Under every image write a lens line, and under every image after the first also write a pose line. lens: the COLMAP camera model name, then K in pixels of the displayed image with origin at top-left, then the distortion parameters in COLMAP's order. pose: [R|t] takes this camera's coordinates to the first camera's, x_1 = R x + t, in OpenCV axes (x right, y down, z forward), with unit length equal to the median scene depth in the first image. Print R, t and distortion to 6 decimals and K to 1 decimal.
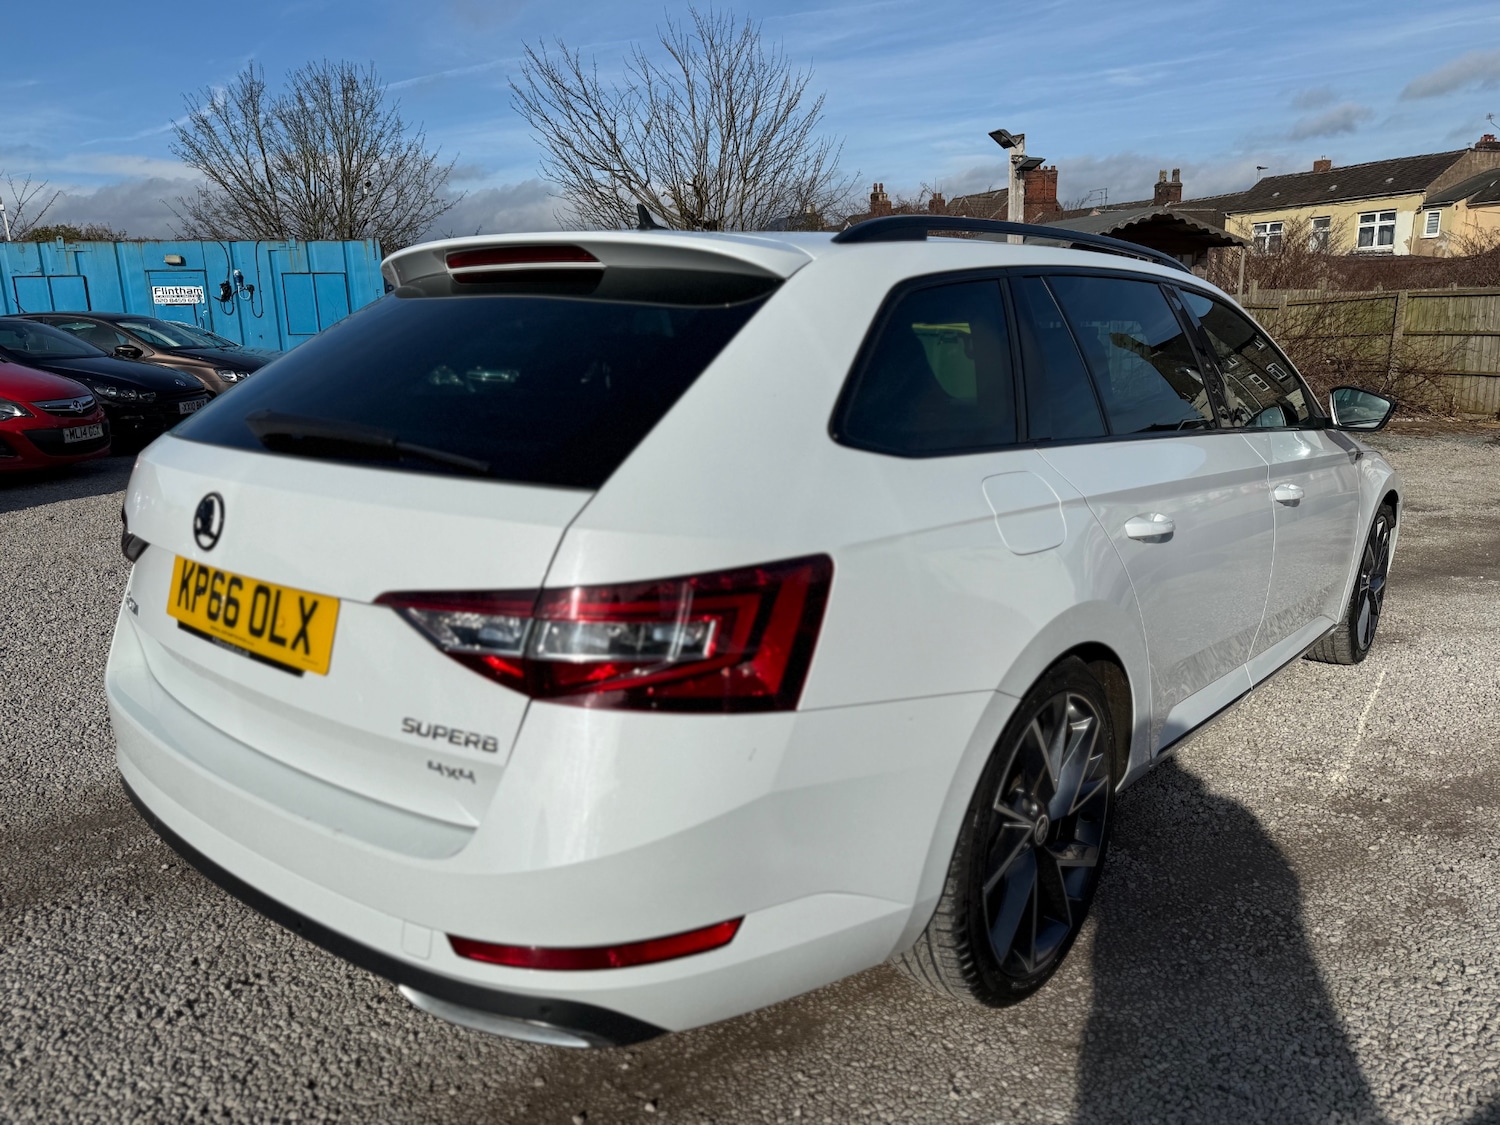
lens RADIAL K [[1067.0, 0, 746.0], [0, 1067.0, 563.4], [0, 0, 1]] dist [0.032096, -0.050939]
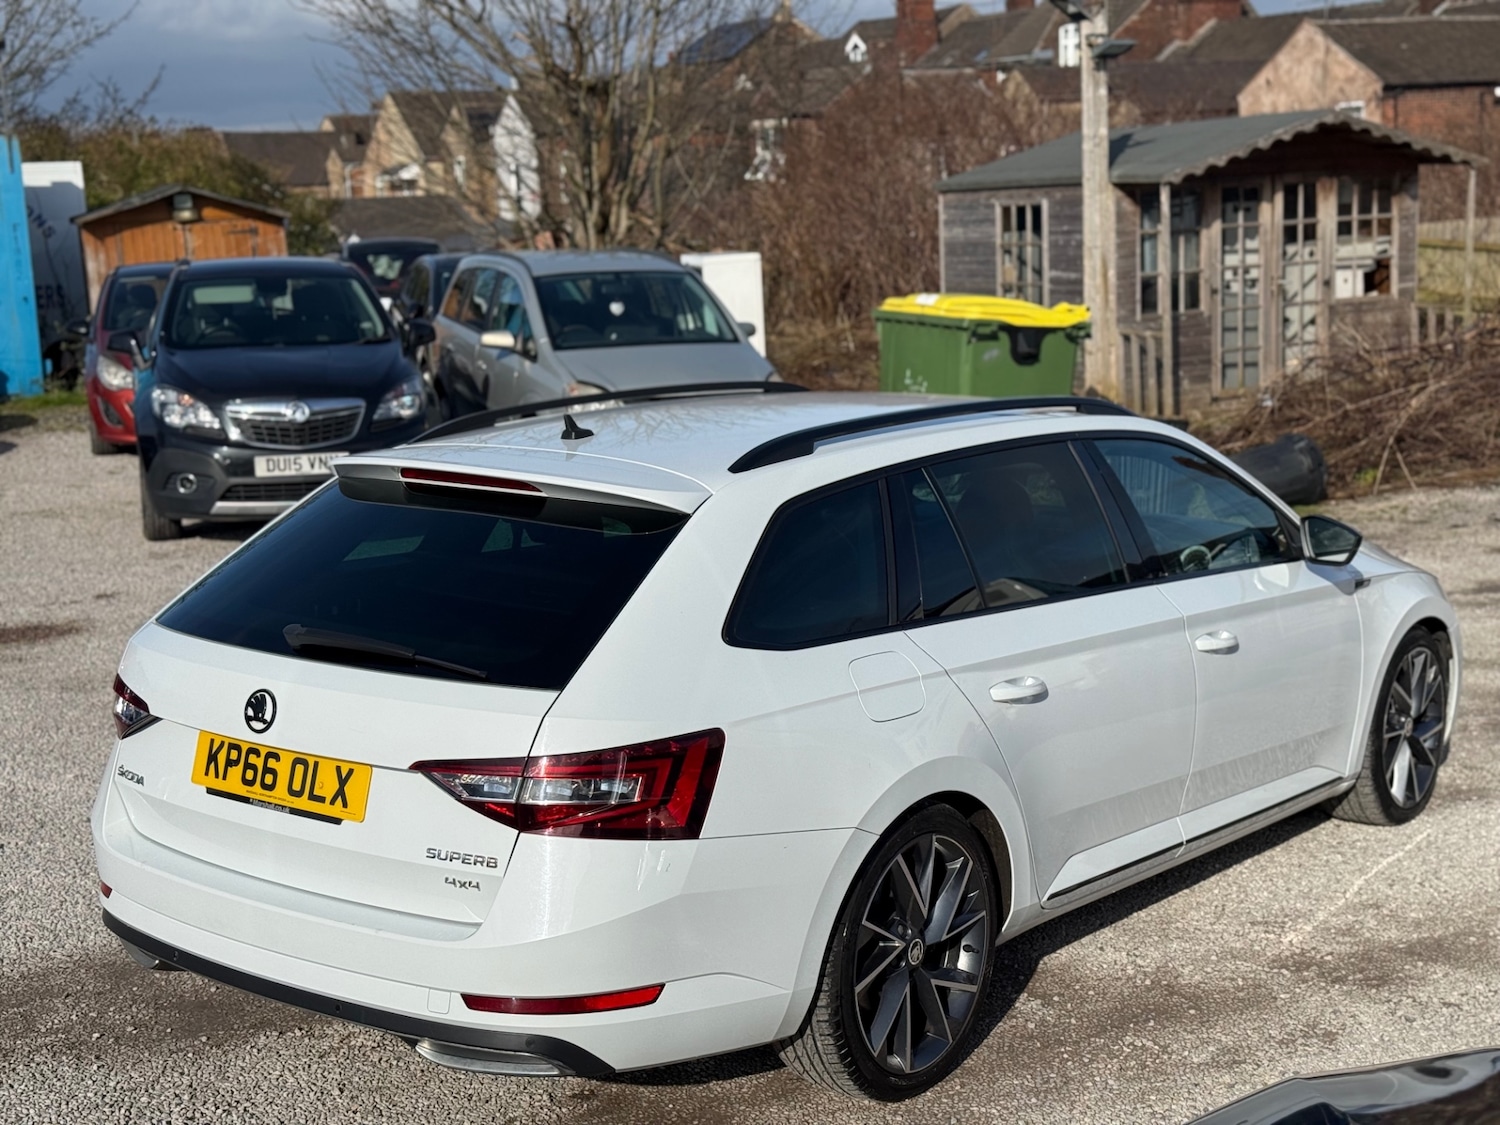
lens RADIAL K [[2085.6, 0, 743.2], [0, 2085.6, 571.1], [0, 0, 1]] dist [0.189103, -0.389113]
pose [[0.999282, -0.014208, 0.035121, 0.010777], [0.016024, 0.998520, -0.051976, -0.060595], [-0.034330, 0.052501, 0.998031, -1.494377]]
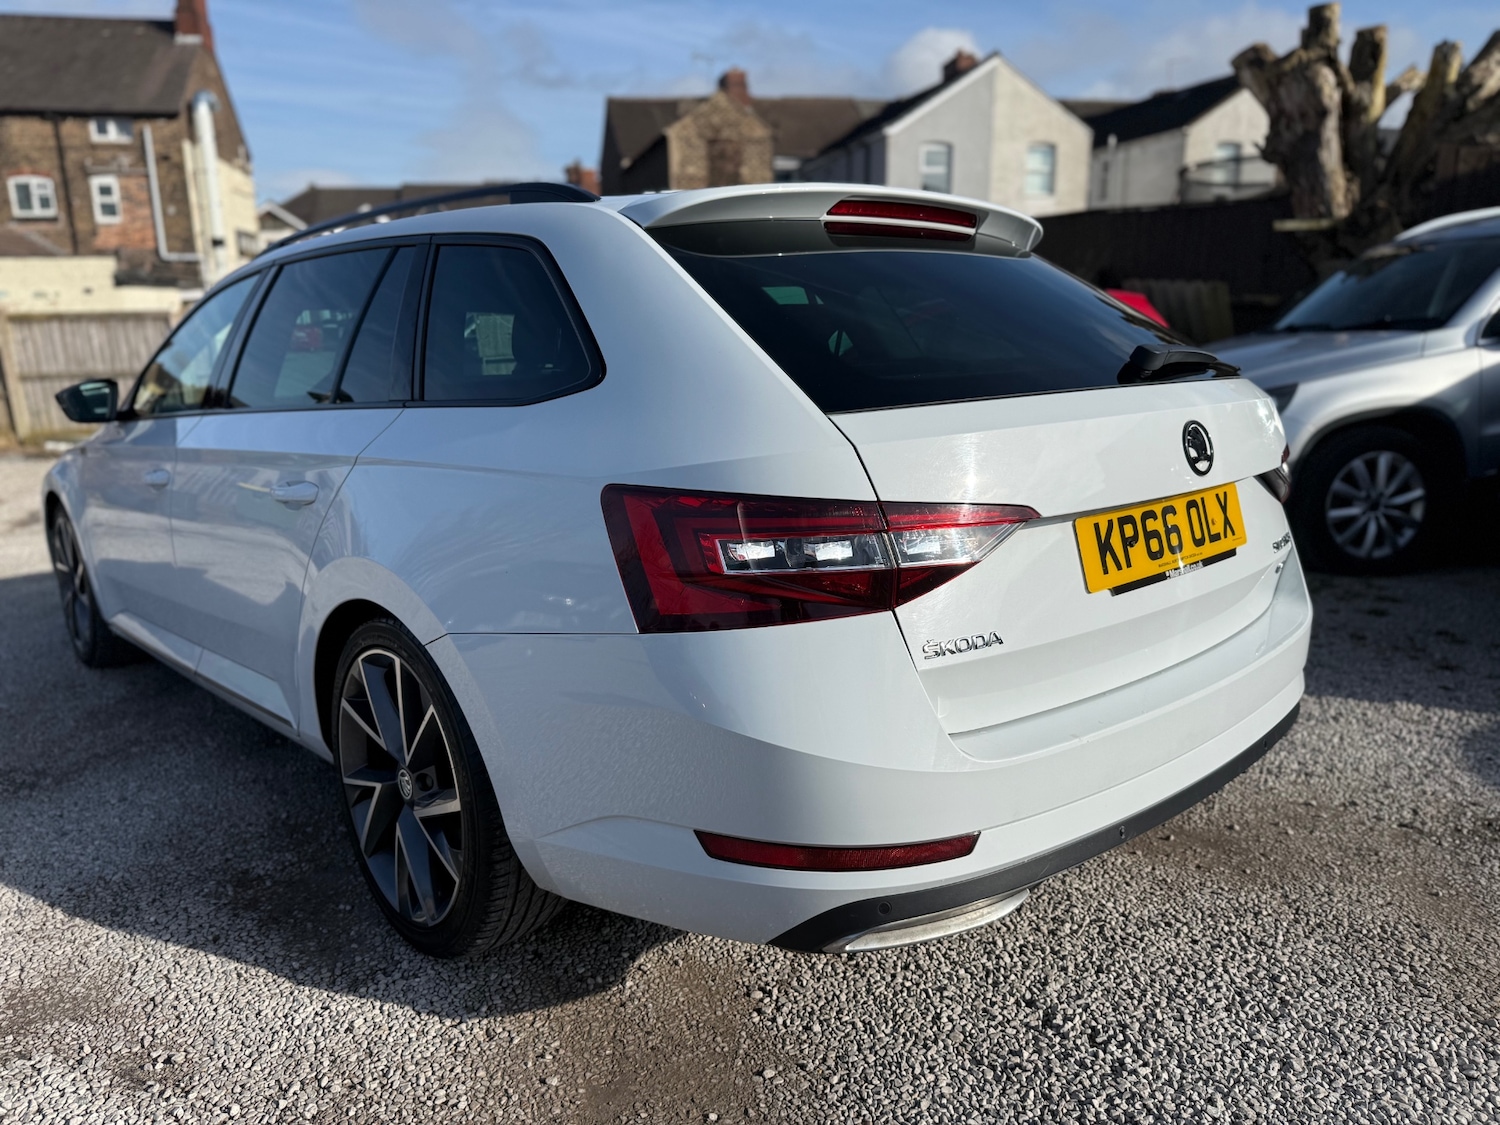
lens RADIAL K [[1093.7, 0, 754.2], [0, 1093.7, 548.0], [0, 0, 1]] dist [0.003262, -0.006230]
pose [[0.132282, -0.191992, 0.972440, -1.466656], [0.233651, 0.959456, 0.157644, -0.195321], [-0.963280, 0.206358, 0.171778, 1.133921]]
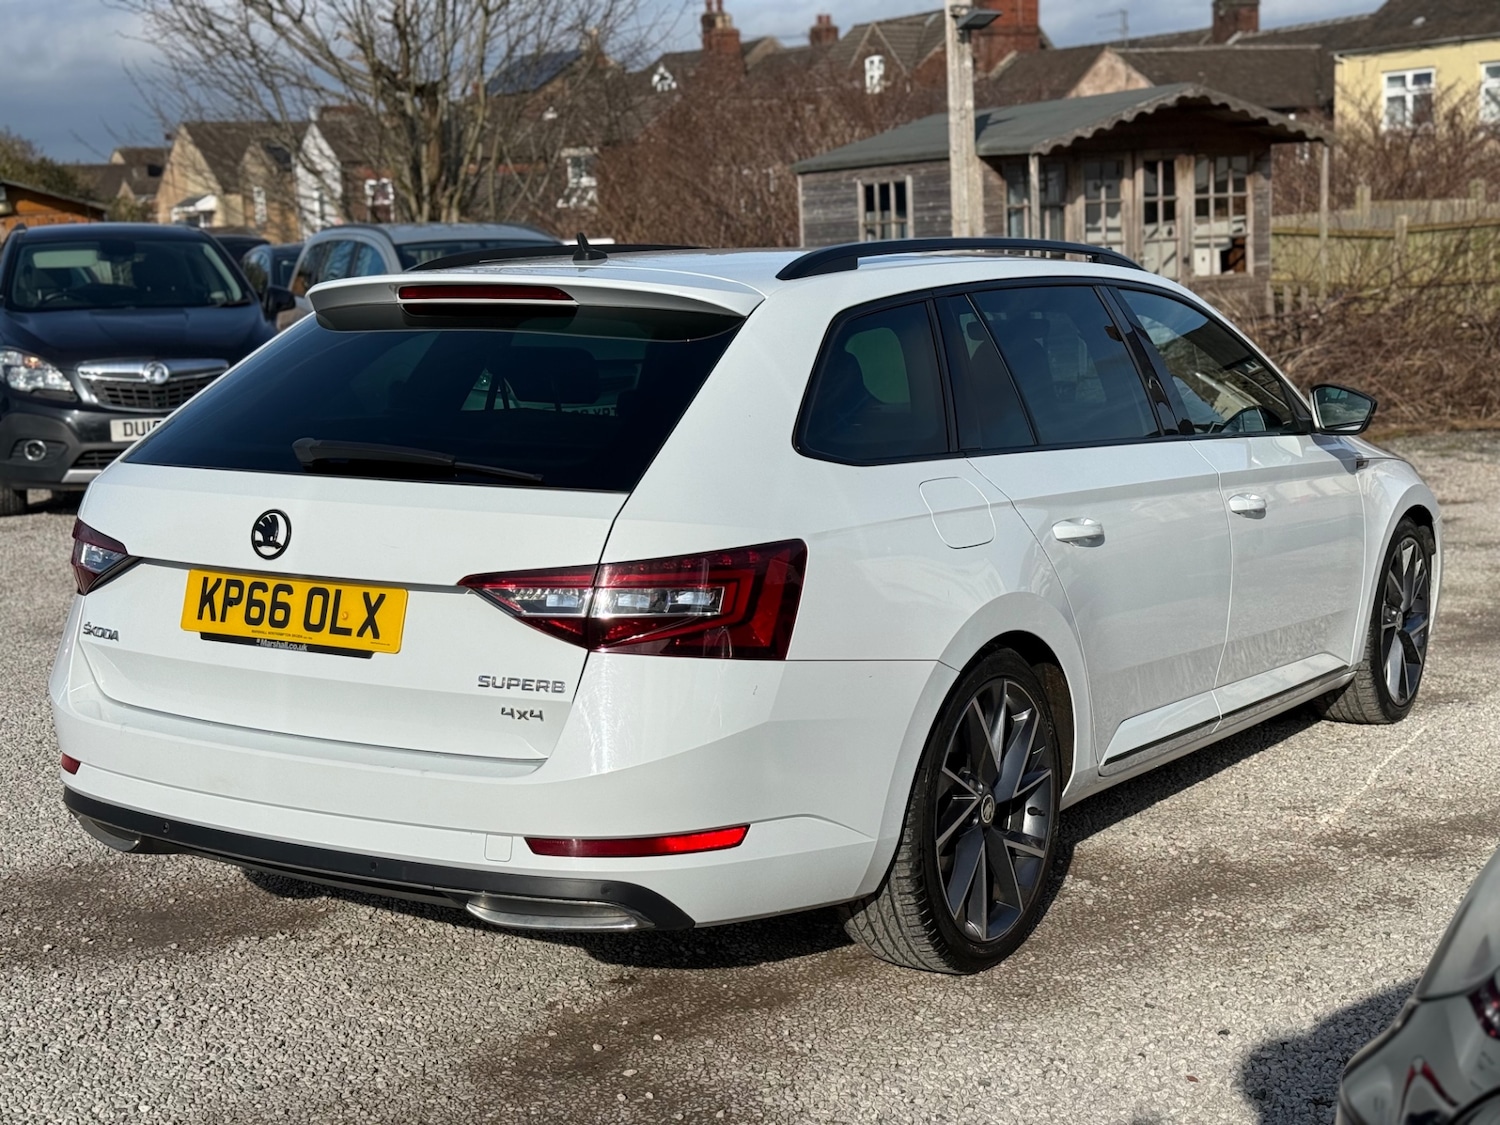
lens RADIAL K [[2085.6, 0, 743.2], [0, 2085.6, 571.1], [0, 0, 1]] dist [0.189103, -0.389113]
pose [[0.991390, -0.031598, 0.127071, -0.255627], [0.040493, 0.996861, -0.068039, 0.160717], [-0.124523, 0.072598, 0.989557, -1.202543]]
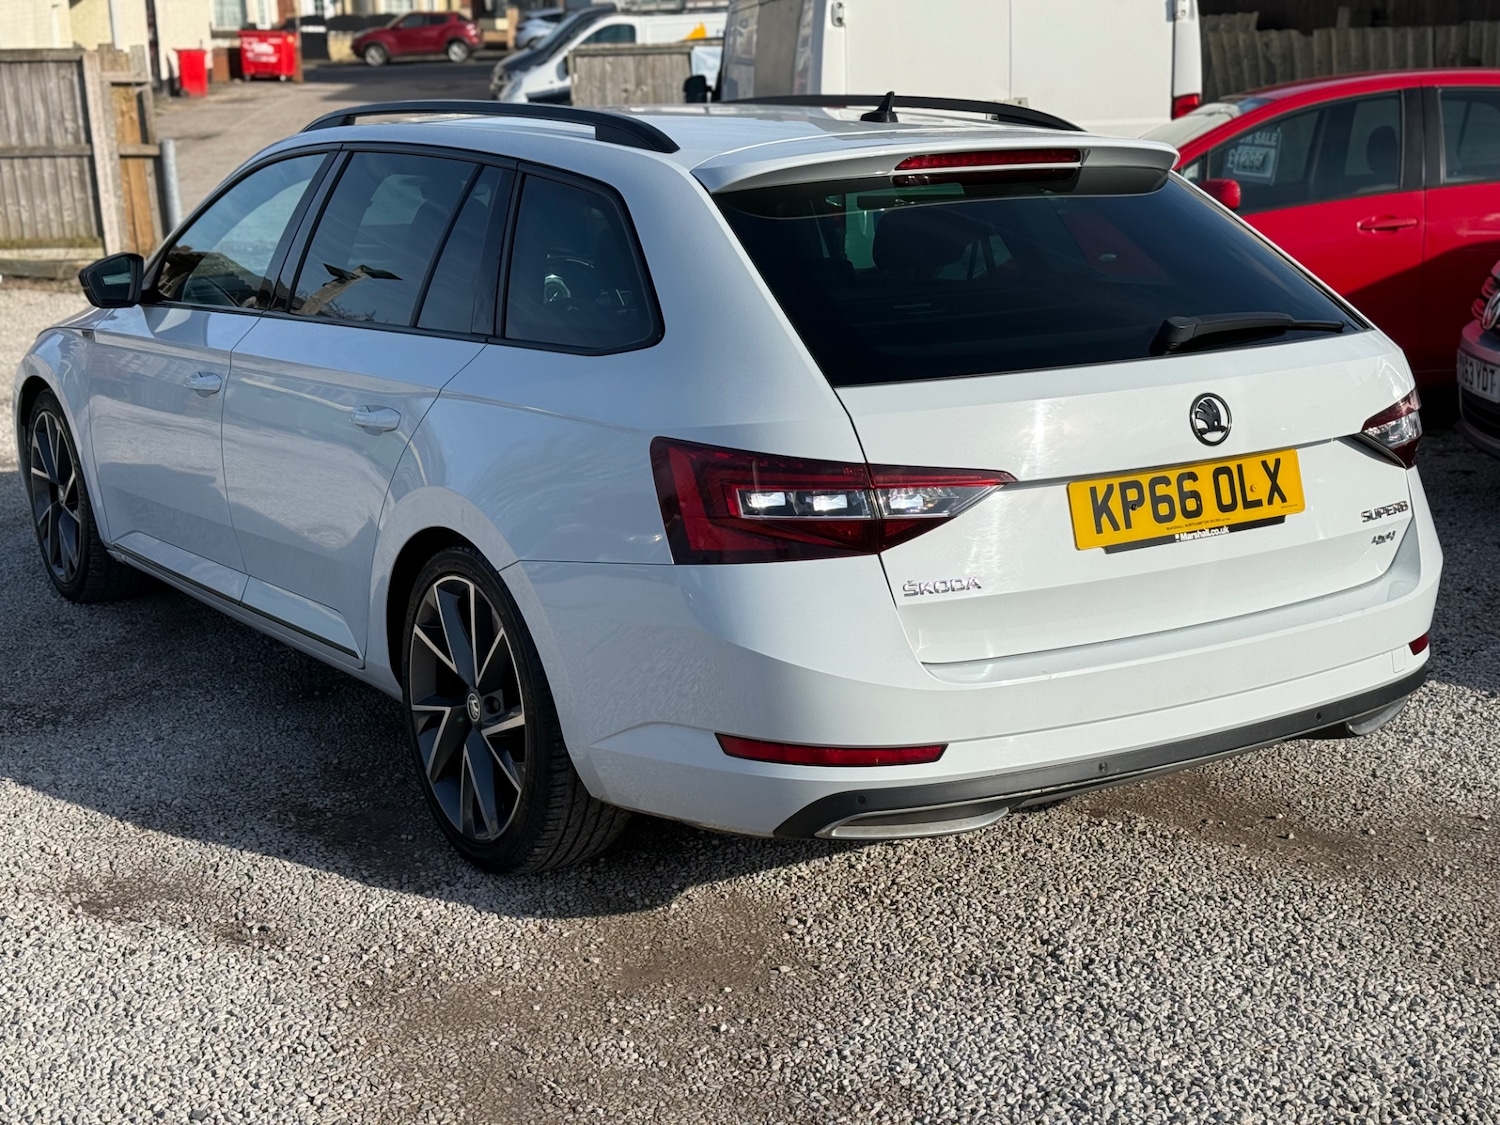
lens RADIAL K [[2085.6, 0, 743.2], [0, 2085.6, 571.1], [0, 0, 1]] dist [0.189103, -0.389113]
pose [[0.296602, -0.227282, 0.927561, -2.451008], [0.215588, 0.962130, 0.166815, -0.322917], [-0.930349, 0.150493, 0.334369, 0.672237]]
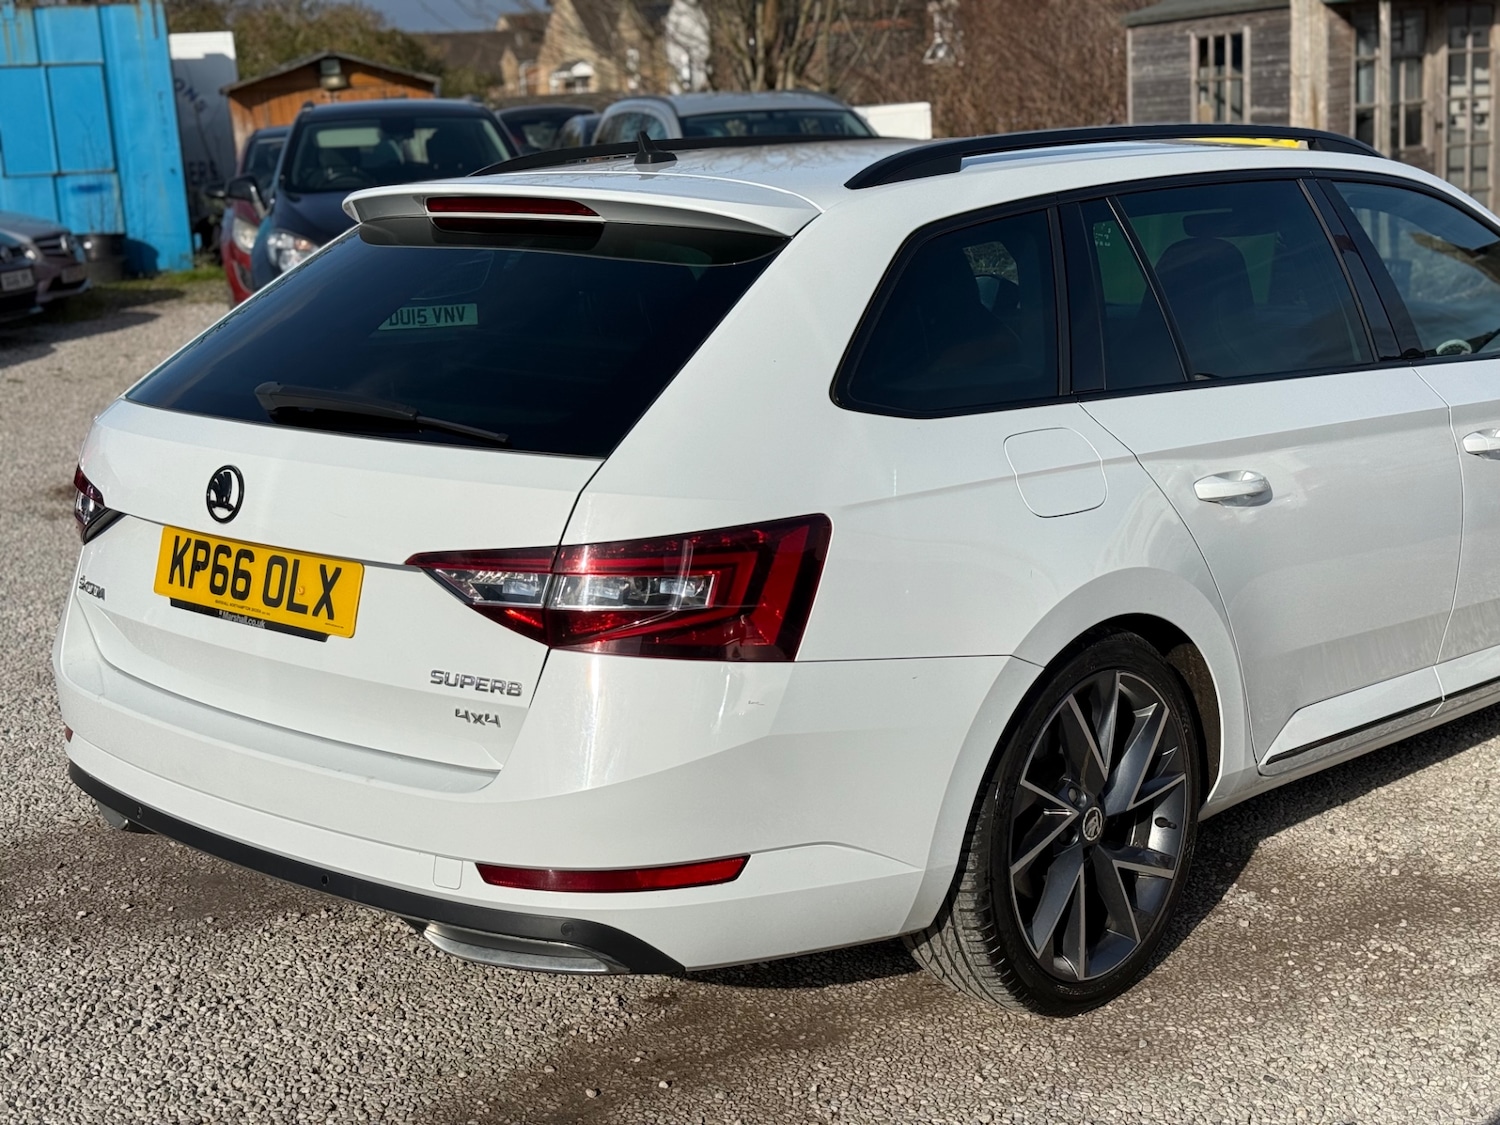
lens RADIAL K [[2088.4, 0, 736.9], [0, 2088.4, 573.3], [0, 0, 1]] dist [0.181444, -0.334559]
pose [[0.998509, -0.013649, -0.052857, 0.081838], [0.013306, 0.999888, -0.006838, 0.051051], [0.052945, 0.006125, 0.998579, -0.882629]]
